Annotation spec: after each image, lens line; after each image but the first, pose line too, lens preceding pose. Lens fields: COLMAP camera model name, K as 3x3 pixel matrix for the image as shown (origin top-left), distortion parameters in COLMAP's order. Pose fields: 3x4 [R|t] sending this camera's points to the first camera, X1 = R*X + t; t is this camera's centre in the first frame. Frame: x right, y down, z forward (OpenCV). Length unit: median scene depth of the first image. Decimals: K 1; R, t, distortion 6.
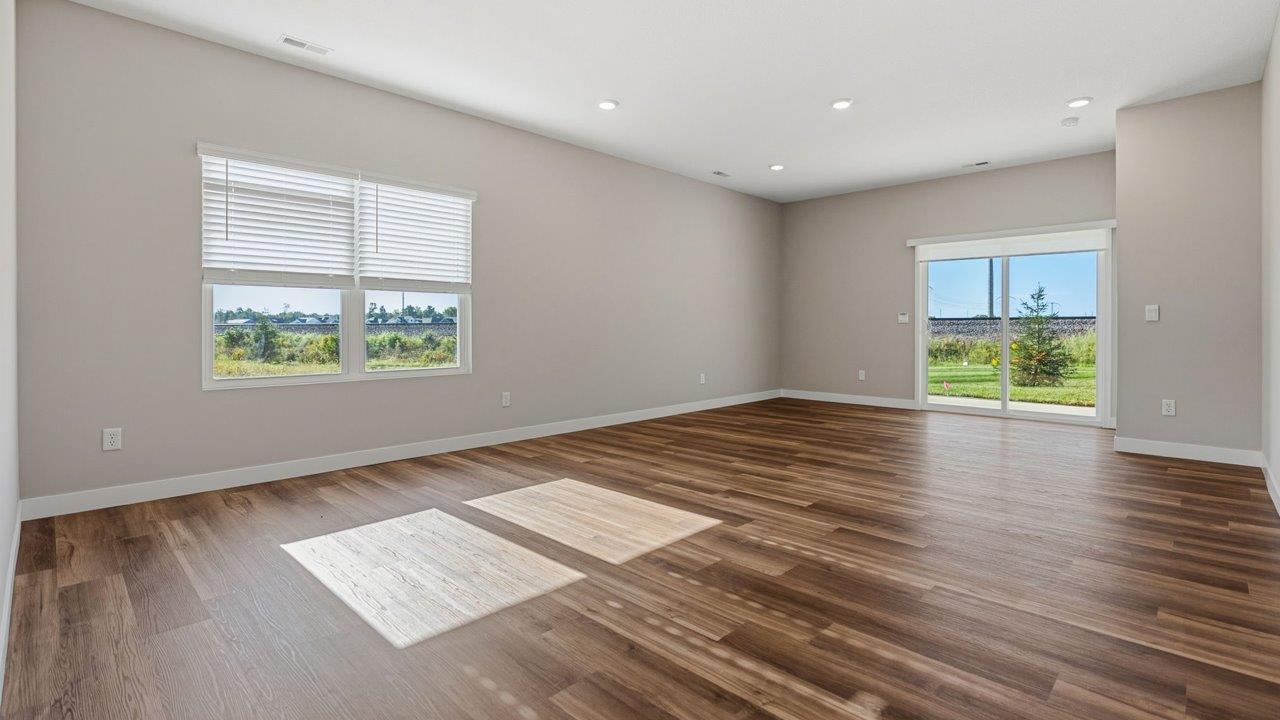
lens RADIAL K [[604.1, 0, 664.8], [0, 604.1, 324.8], [0, 0, 1]] dist [-0.010825, 0.002079]
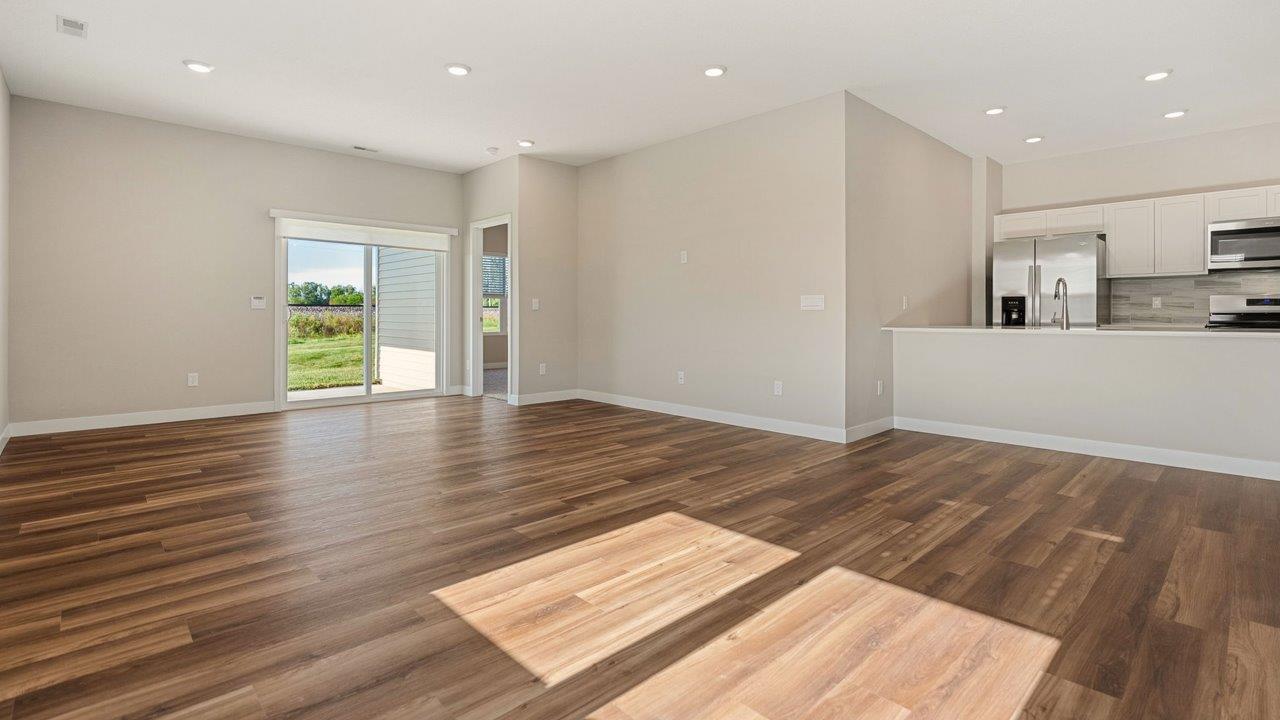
lens RADIAL K [[604.1, 0, 639.3], [0, 604.1, 312.6], [0, 0, 1]] dist [-0.010825, 0.002079]
pose [[0.034477, 0.000716, 0.999405, -0.662543], [-0.003143, 0.999995, -0.000608, 0.001115], [-0.999401, -0.003120, 0.034479, 0.752570]]
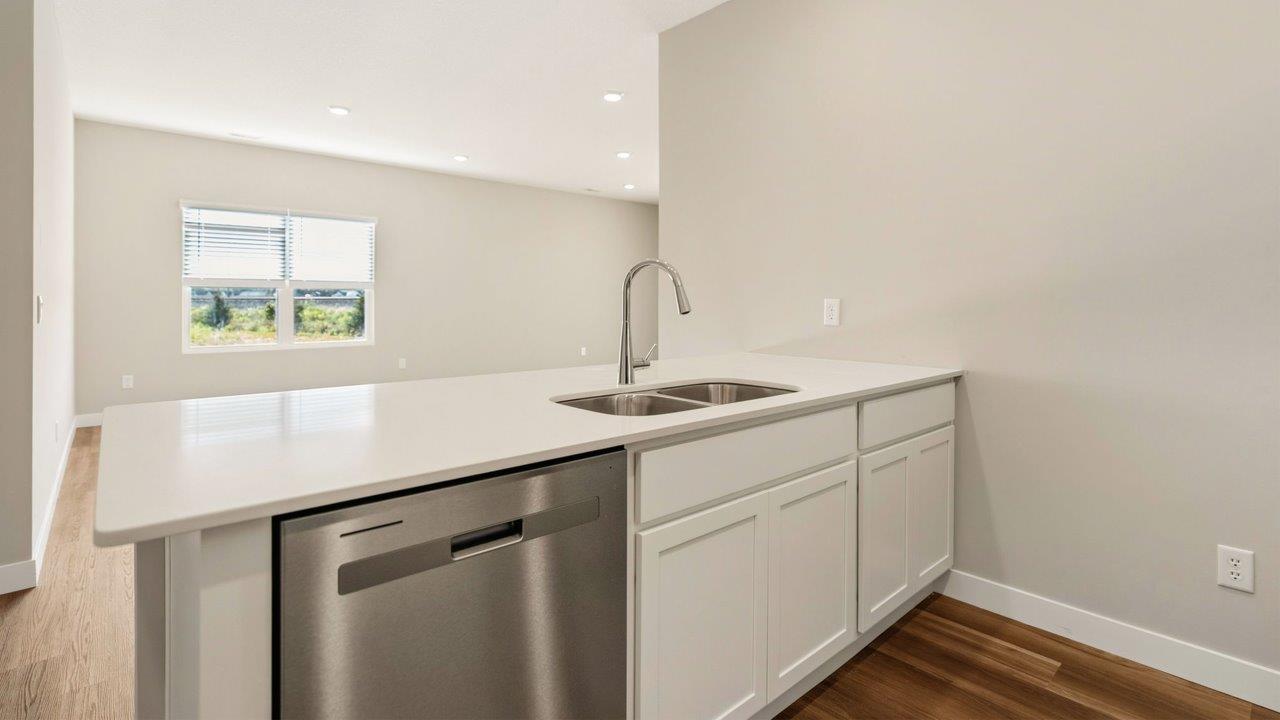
lens RADIAL K [[596.8, 0, 640.3], [0, 596.8, 305.8], [0, 0, 1]] dist [-0.003292, 0.000647]
pose [[0.997052, 0.002120, -0.076699, 0.488210], [-0.001185, 0.999925, 0.012226, -0.036738], [0.076719, -0.012099, 0.996979, -0.421512]]
